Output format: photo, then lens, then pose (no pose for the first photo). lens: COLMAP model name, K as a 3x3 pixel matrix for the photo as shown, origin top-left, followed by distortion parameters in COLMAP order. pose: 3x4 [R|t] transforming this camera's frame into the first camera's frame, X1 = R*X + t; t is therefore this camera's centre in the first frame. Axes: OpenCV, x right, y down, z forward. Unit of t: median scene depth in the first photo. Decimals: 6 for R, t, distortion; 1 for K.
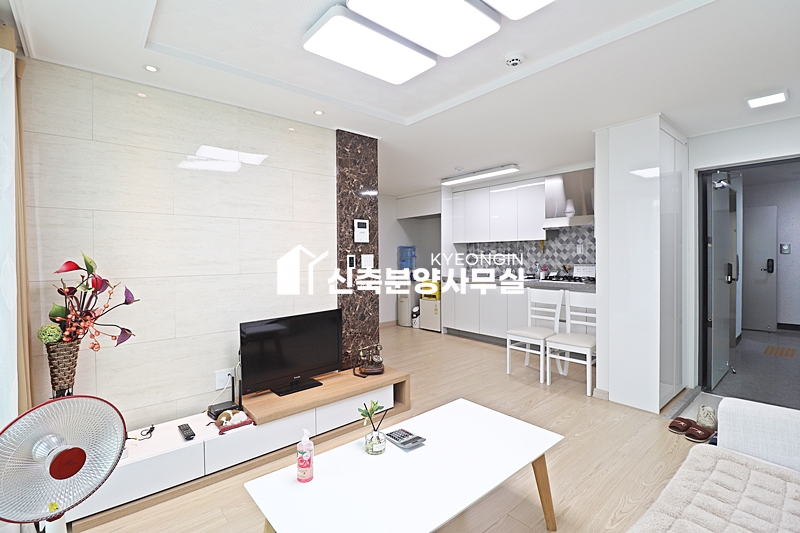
lens RADIAL K [[368.6, 0, 400.0], [0, 368.6, 258.5], [0, 0, 1]] dist [0.000247, -0.012378]
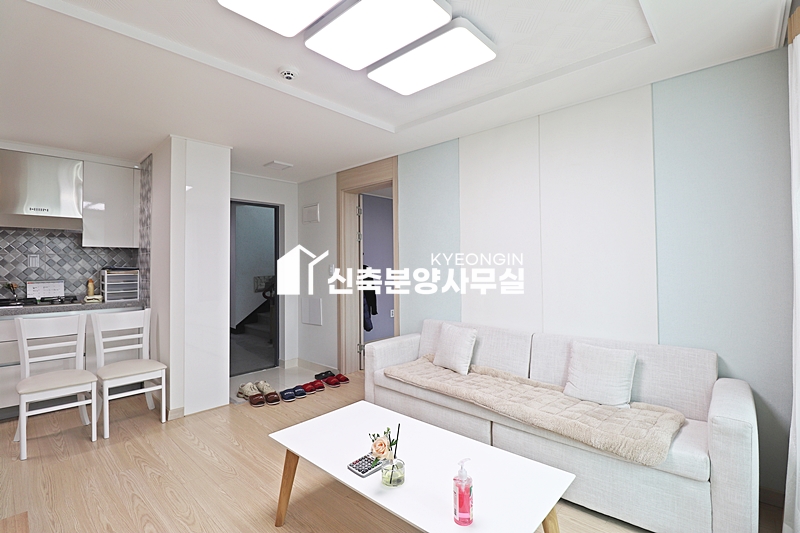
lens RADIAL K [[368.6, 0, 400.0], [0, 368.6, 258.5], [0, 0, 1]] dist [0.000247, -0.012378]
pose [[-0.124580, 0.029165, 0.991781, -0.309209], [0.017252, 0.999480, -0.027224, 0.003121], [-0.992060, 0.013719, -0.125019, 0.350928]]
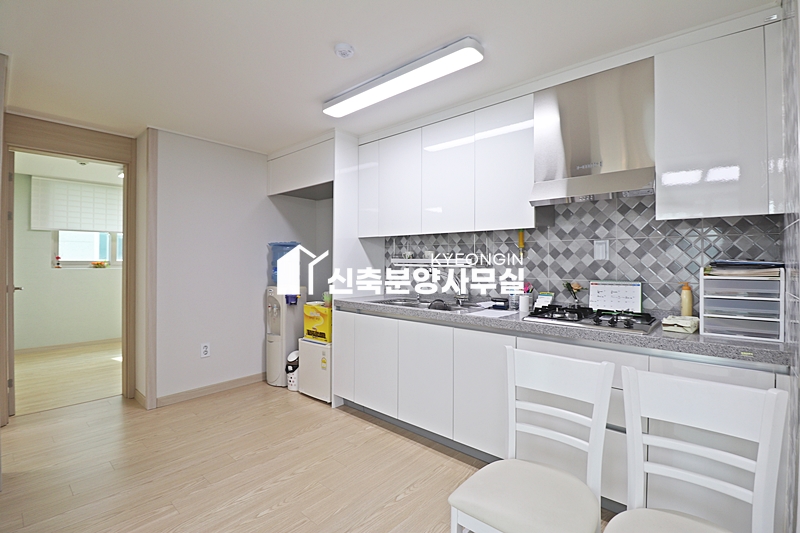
lens RADIAL K [[368.6, 0, 400.0], [0, 368.6, 258.5], [0, 0, 1]] dist [0.000247, -0.012378]
pose [[0.990612, 0.011055, 0.136253, 0.157532], [-0.009356, 0.999870, -0.013099, -0.004536], [-0.136380, 0.011701, 0.990587, 0.538941]]
